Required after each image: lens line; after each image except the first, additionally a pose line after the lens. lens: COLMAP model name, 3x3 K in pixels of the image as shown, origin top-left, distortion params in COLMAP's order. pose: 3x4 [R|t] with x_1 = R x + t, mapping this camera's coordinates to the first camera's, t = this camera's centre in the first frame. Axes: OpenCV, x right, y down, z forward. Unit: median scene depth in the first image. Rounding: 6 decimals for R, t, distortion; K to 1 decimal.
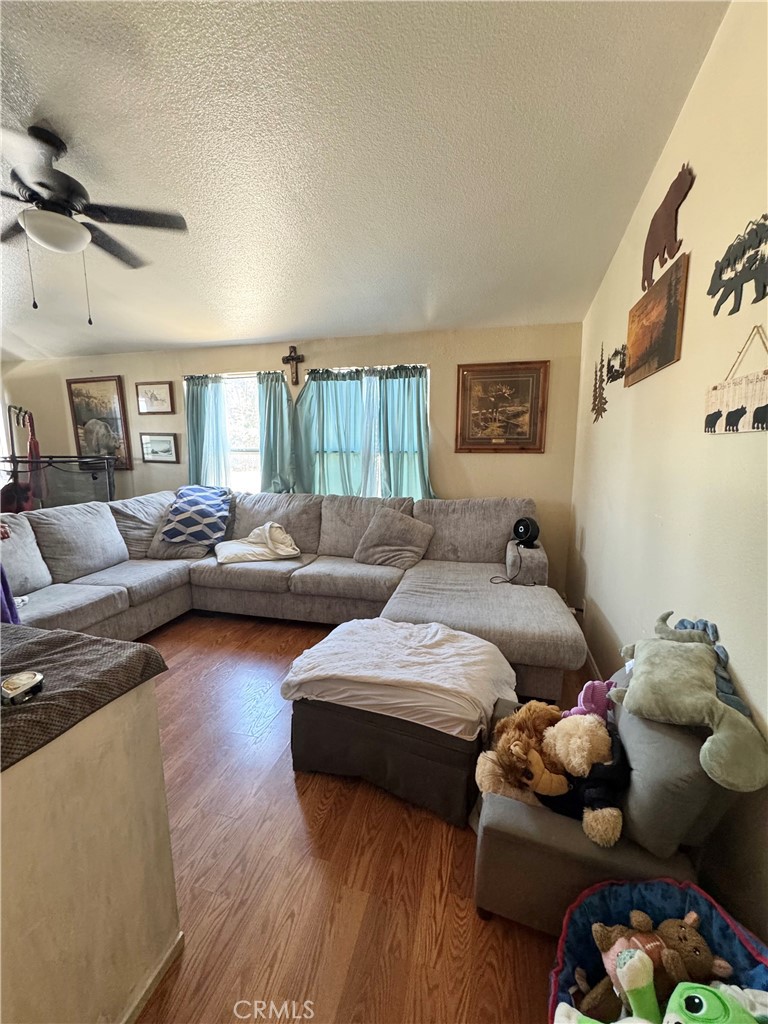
lens RADIAL K [[410.0, 0, 390.6], [0, 410.0, 507.4], [0, 0, 1]] dist [-0.000011, 0.000192]
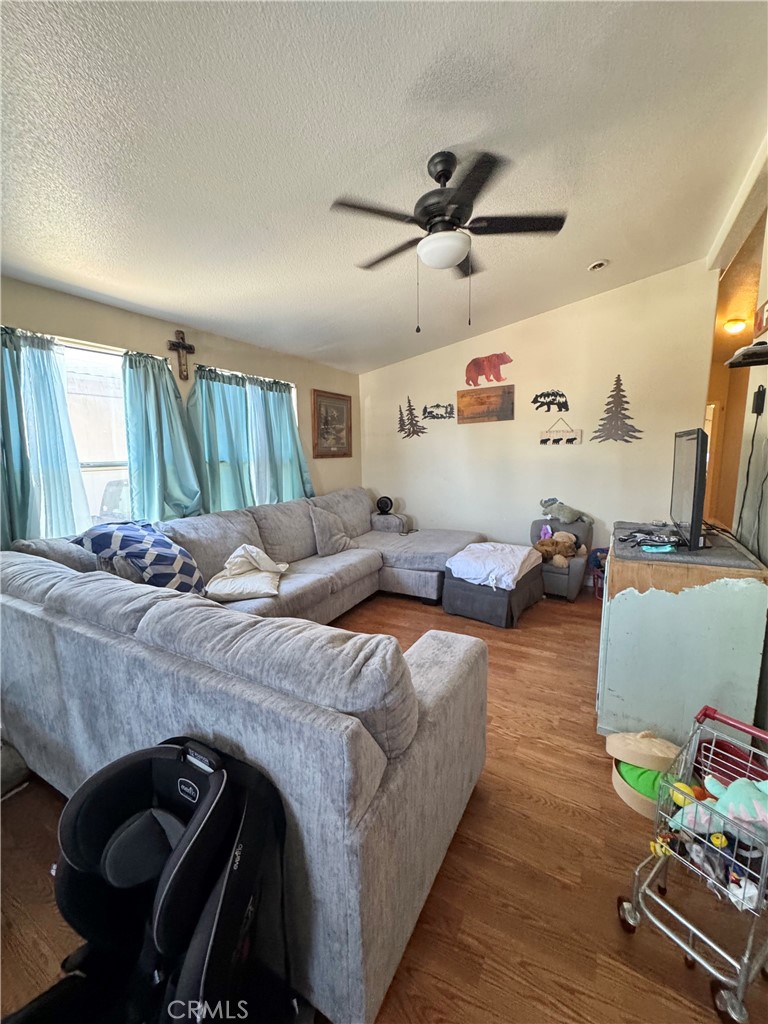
lens RADIAL K [[410.0, 0, 386.0], [0, 410.0, 508.7], [0, 0, 1]] dist [-0.000011, 0.000192]
pose [[0.270747, -0.137218, 0.952821, -0.947403], [0.162014, 0.982165, 0.095407, -0.064265], [-0.948919, 0.128539, 0.288150, 0.435015]]
